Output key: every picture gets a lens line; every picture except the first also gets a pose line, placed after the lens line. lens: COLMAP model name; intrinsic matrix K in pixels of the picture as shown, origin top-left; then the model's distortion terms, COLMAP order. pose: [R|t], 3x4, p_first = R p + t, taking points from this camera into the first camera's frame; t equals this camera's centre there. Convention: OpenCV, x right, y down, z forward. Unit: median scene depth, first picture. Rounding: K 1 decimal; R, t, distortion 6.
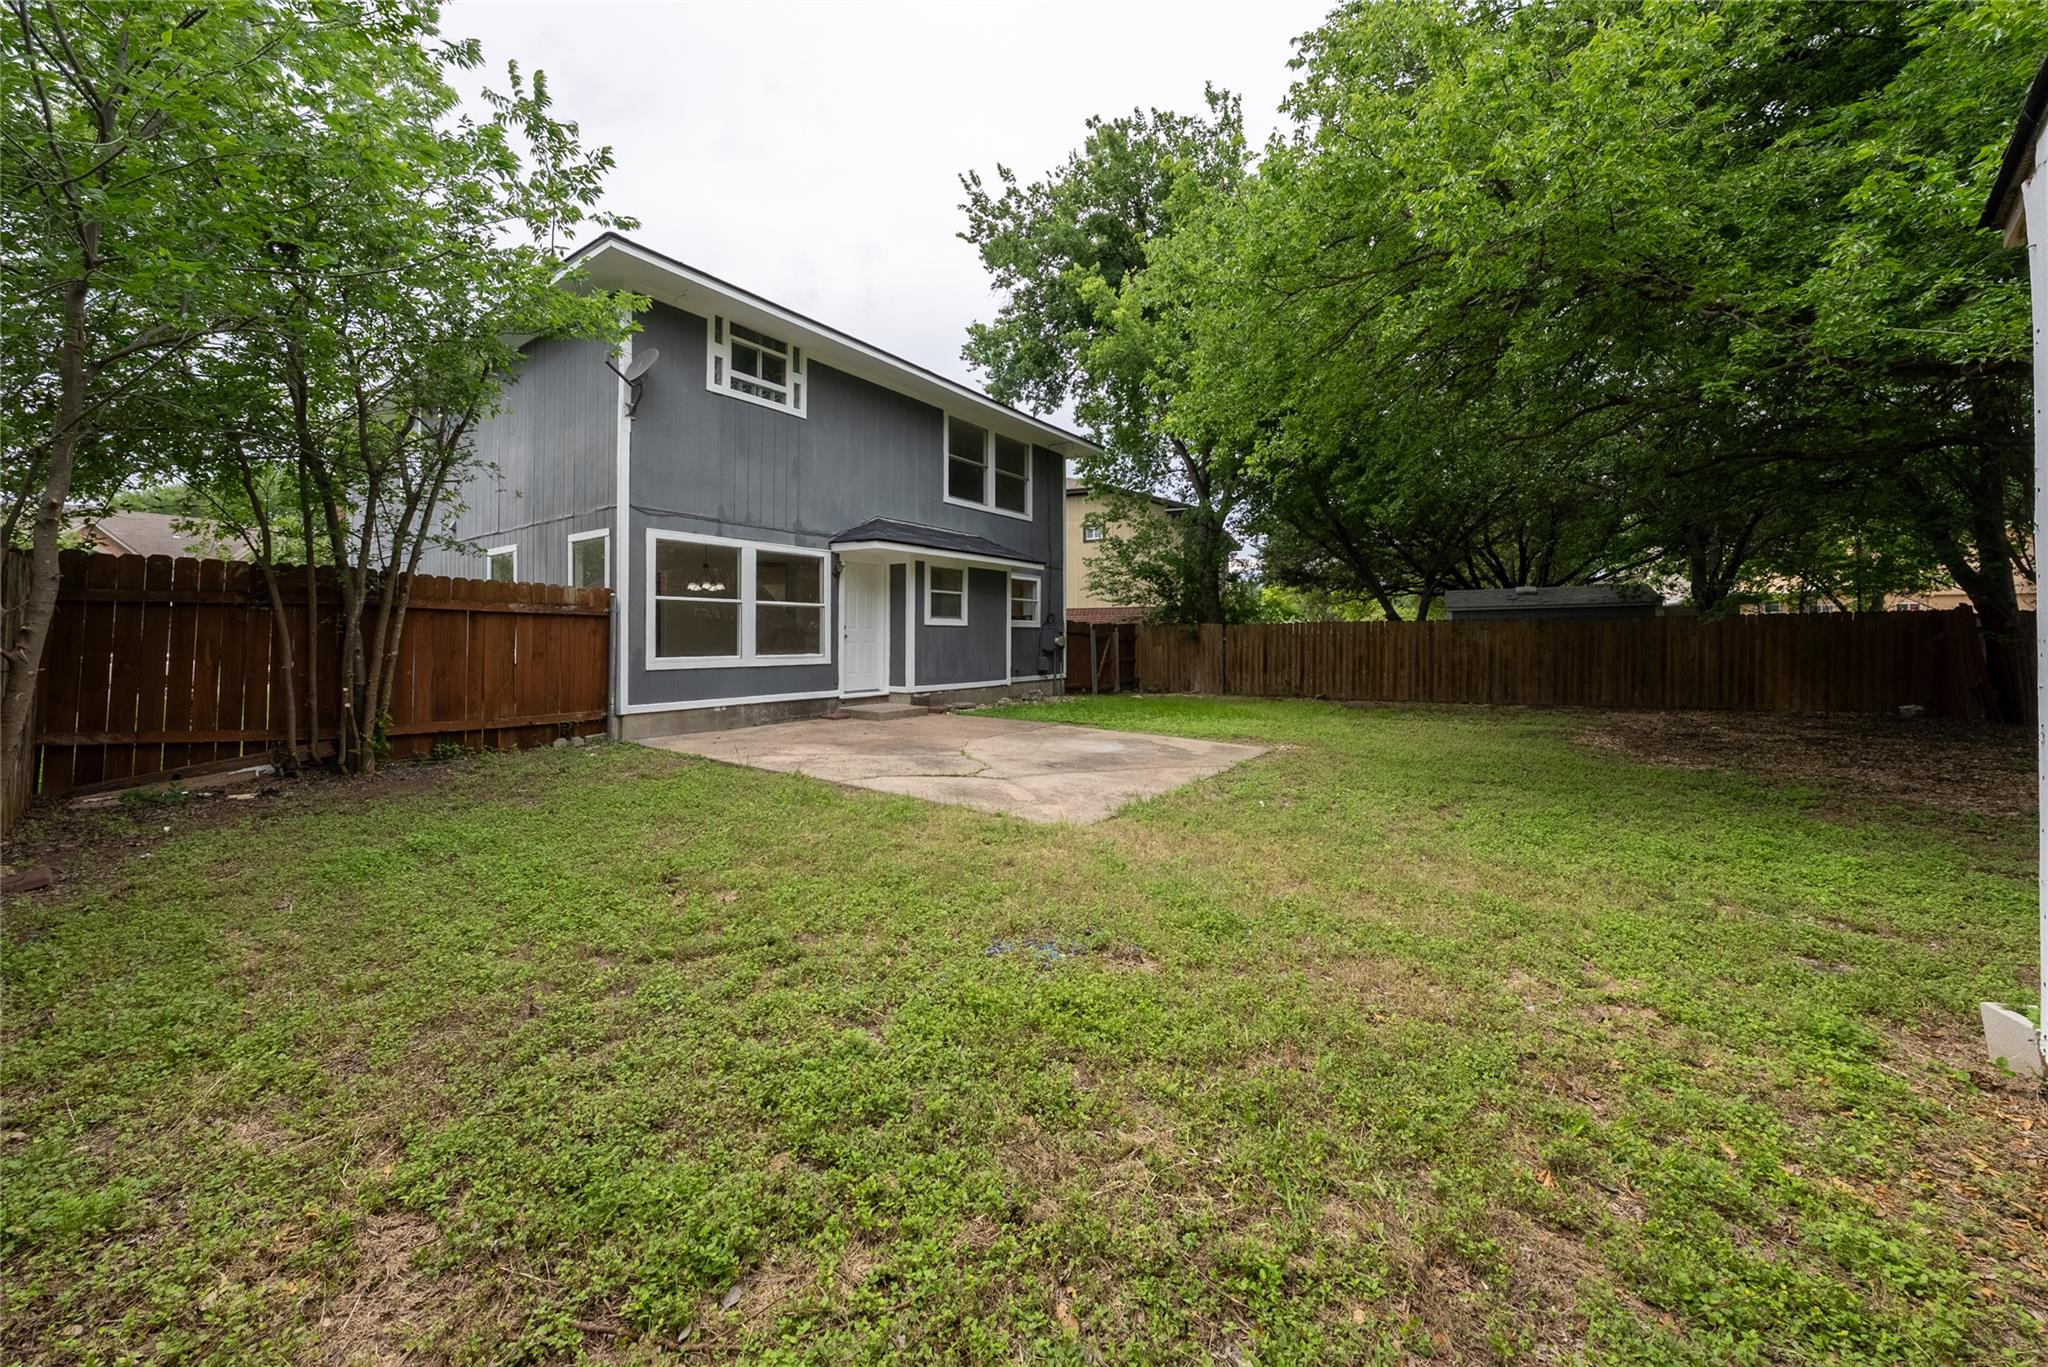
lens RADIAL K [[703.6, 0, 935.8], [0, 703.6, 640.2], [0, 0, 1]] dist [0.000700, -0.000672]
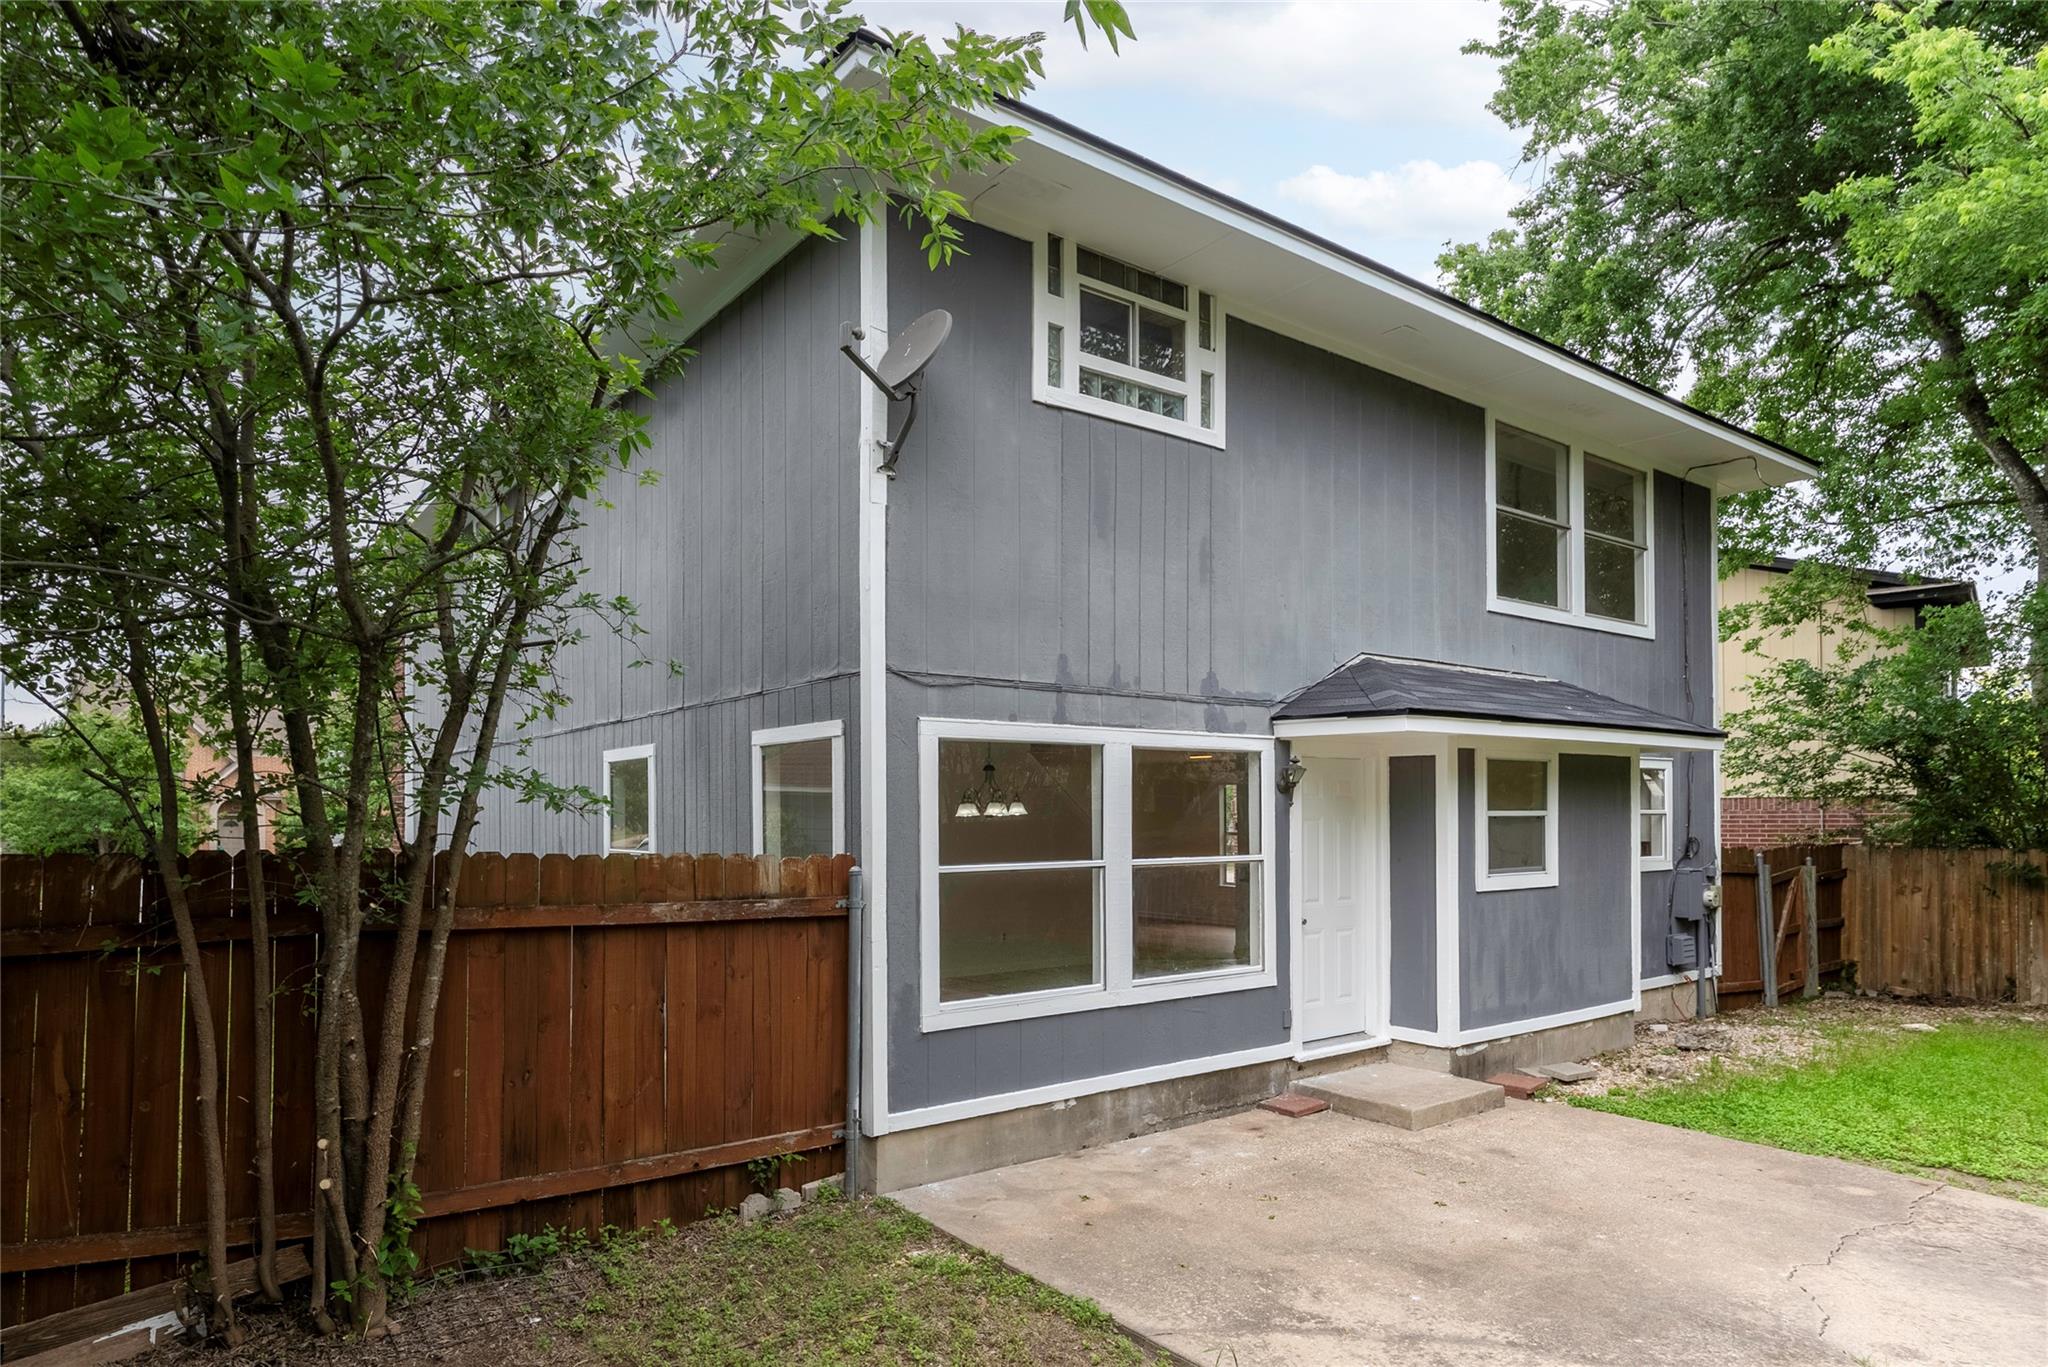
lens RADIAL K [[1109.2, 0, 952.4], [0, 1109.2, 824.2], [0, 0, 1]] dist [0.007456, -0.000333]
pose [[0.967454, -0.009969, -0.252850, -0.198342], [0.009736, 0.999950, -0.002173, -0.082801], [0.252859, -0.000360, 0.967503, 0.298812]]
